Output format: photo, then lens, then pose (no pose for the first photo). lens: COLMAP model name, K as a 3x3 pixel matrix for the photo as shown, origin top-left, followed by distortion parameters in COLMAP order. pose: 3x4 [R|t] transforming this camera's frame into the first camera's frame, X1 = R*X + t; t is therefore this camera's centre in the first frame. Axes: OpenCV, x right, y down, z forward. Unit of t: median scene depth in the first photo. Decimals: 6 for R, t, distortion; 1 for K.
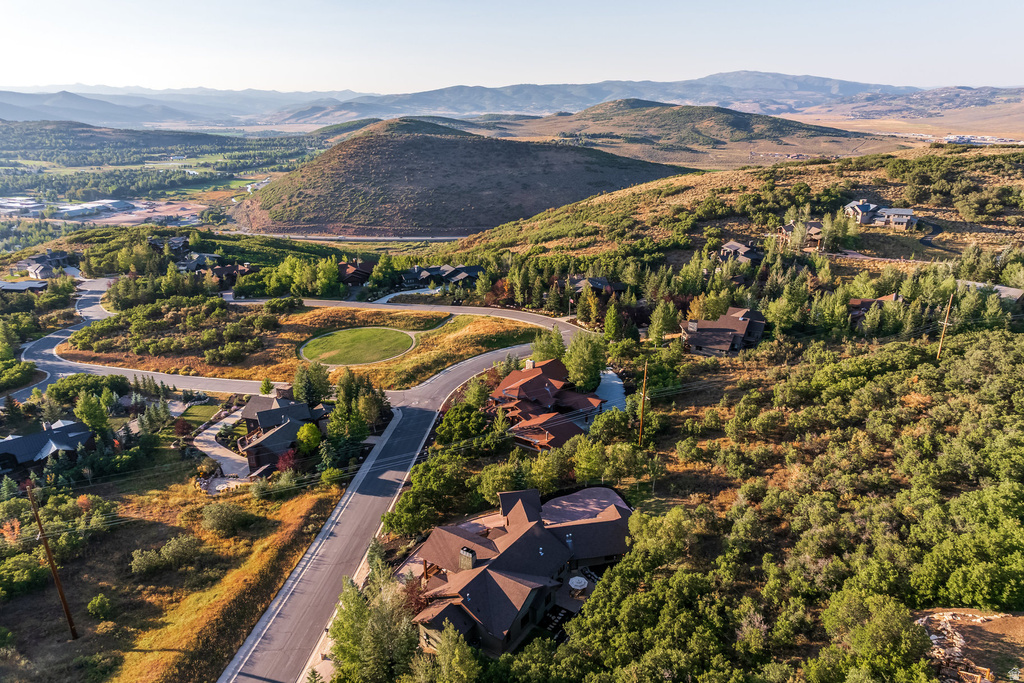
lens RADIAL K [[681.5, 0, 512.0], [0, 681.5, 341.5], [0, 0, 1]] dist [0.025718, 0.000446]
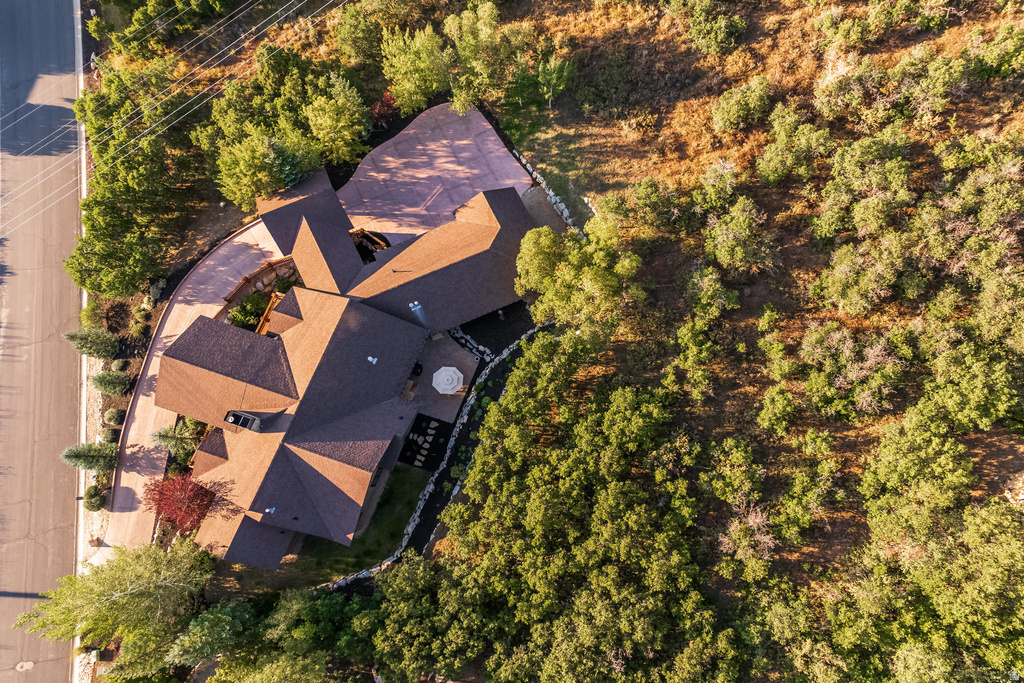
lens RADIAL K [[681.5, 0, 512.0], [0, 681.5, 341.5], [0, 0, 1]] dist [0.025718, 0.000446]
pose [[0.967570, -0.251191, 0.026657, 0.113347], [0.112019, 0.521266, 0.846010, -0.126210], [-0.226405, -0.815588, 0.532500, 0.551681]]
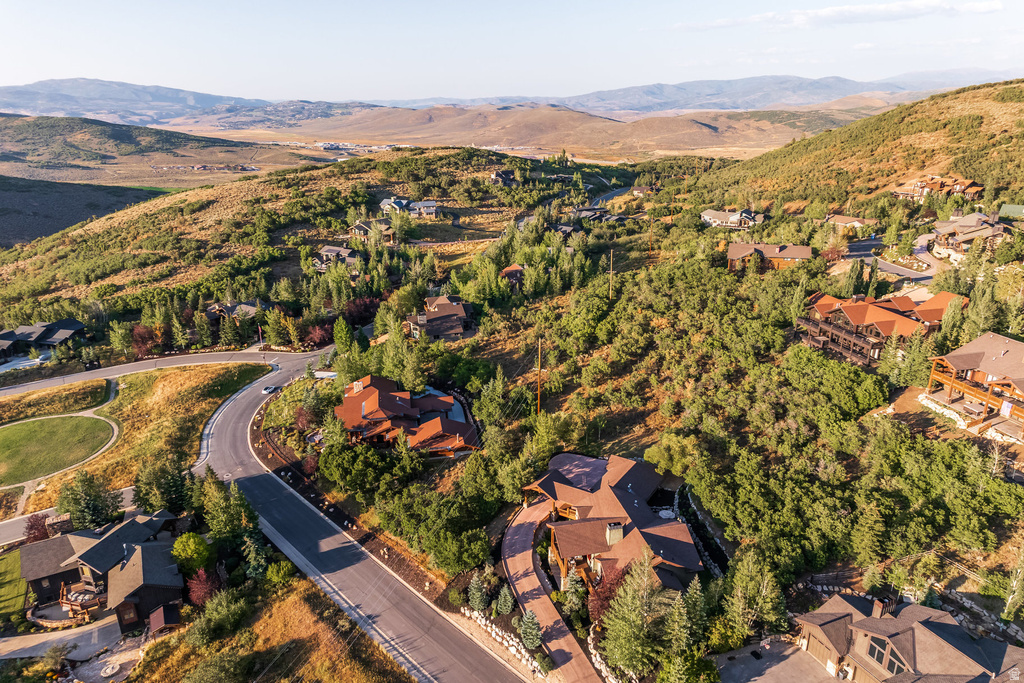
lens RADIAL K [[681.5, 0, 512.0], [0, 681.5, 341.5], [0, 0, 1]] dist [0.025718, 0.000446]
pose [[0.698308, -0.234141, 0.676420, -0.651082], [0.243821, 0.966282, 0.082765, -0.076050], [-0.672992, 0.107130, 0.731851, 0.233981]]
